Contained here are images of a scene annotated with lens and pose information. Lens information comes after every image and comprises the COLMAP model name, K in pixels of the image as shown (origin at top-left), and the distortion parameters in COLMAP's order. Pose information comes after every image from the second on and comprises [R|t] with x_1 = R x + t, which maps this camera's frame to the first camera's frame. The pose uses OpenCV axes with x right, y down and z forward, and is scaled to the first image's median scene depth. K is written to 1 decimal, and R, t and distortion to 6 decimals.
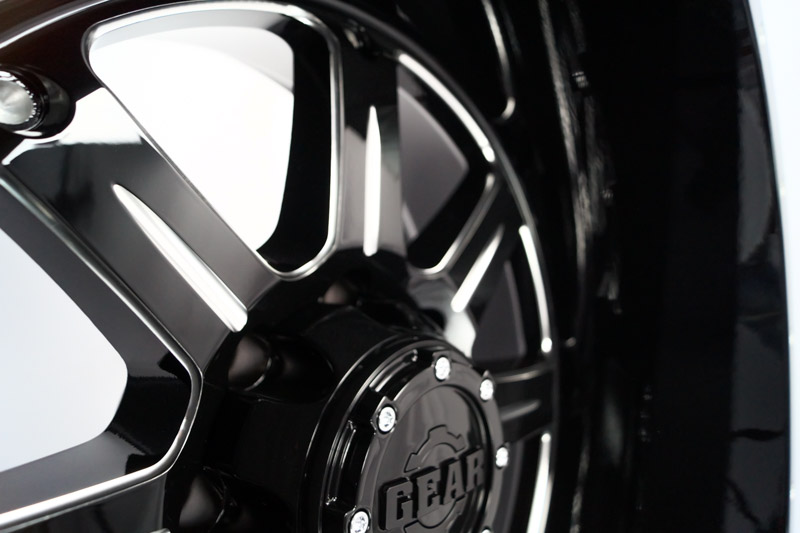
lens RADIAL K [[585.7, 0, 400.0], [0, 585.7, 266.5], [0, 0, 1]] dist [-0.002827, 0.000011]
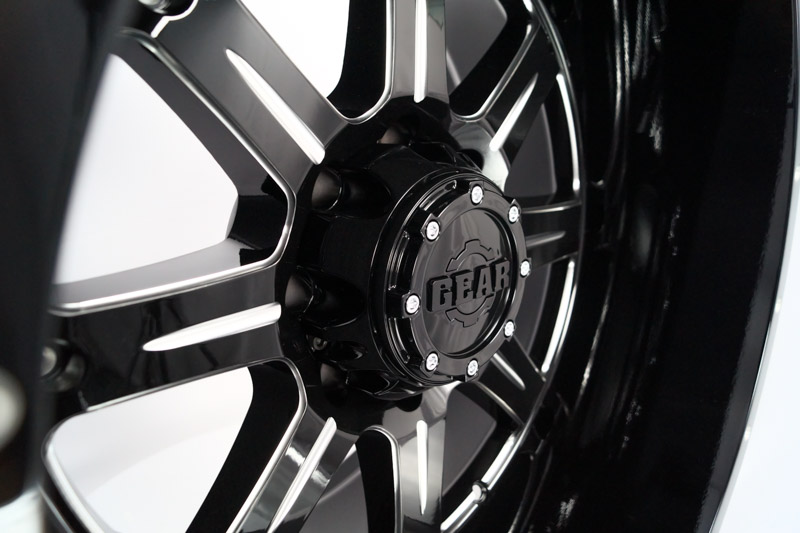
lens RADIAL K [[599.5, 0, 400.0], [0, 599.5, 266.5], [0, 0, 1]] dist [-0.005221, -0.002791]
pose [[0.996907, 0.006541, -0.078318, 0.009123], [0.012613, 0.970296, 0.241592, 0.010832], [0.077572, -0.241833, 0.967212, -0.292024]]
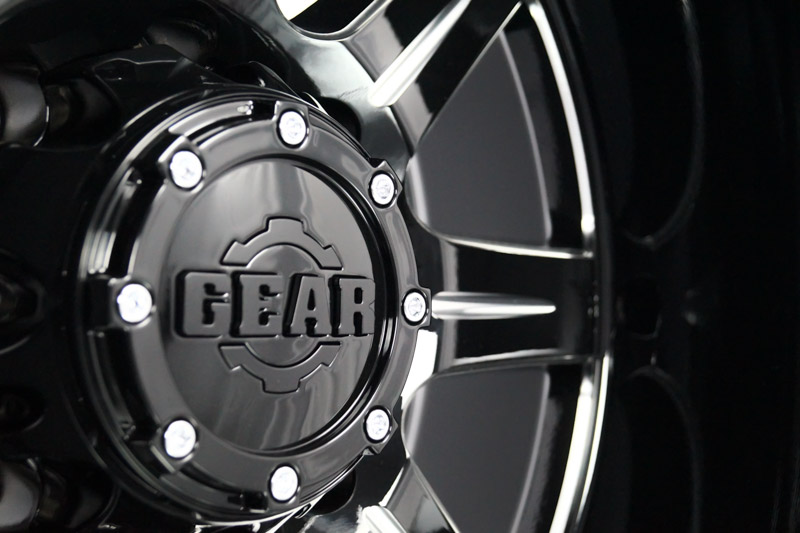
lens RADIAL K [[1276.9, 0, 400.0], [0, 1276.9, 266.5], [0, 0, 1]] dist [0.000835, -0.037507]
pose [[0.993965, 0.010188, -0.109223, 0.348696], [-0.013741, 0.999399, -0.031824, 0.371172], [0.108833, 0.033132, 0.993508, -0.413596]]
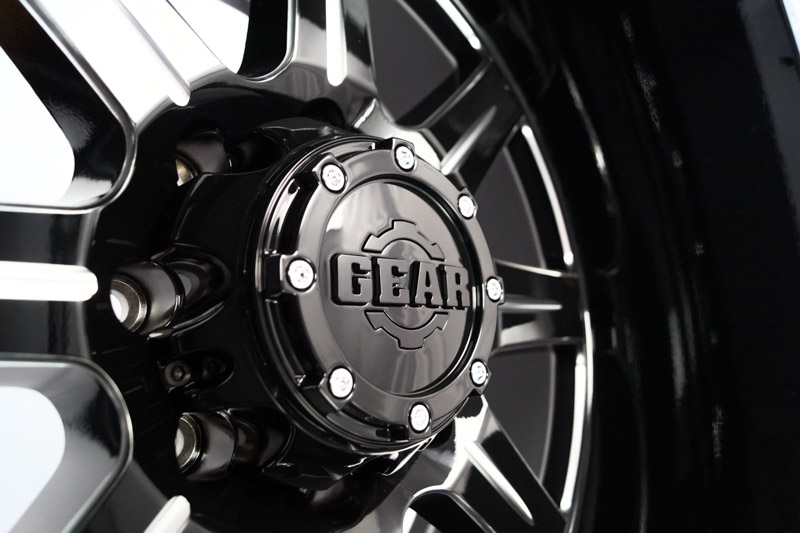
lens RADIAL K [[585.7, 0, 400.0], [0, 585.7, 266.5], [0, 0, 1]] dist [-0.002827, 0.000011]
pose [[0.990113, -0.082994, -0.113087, 0.154063], [0.062032, 0.982132, -0.177674, 0.502491], [0.125813, 0.168902, 0.977570, 0.117078]]
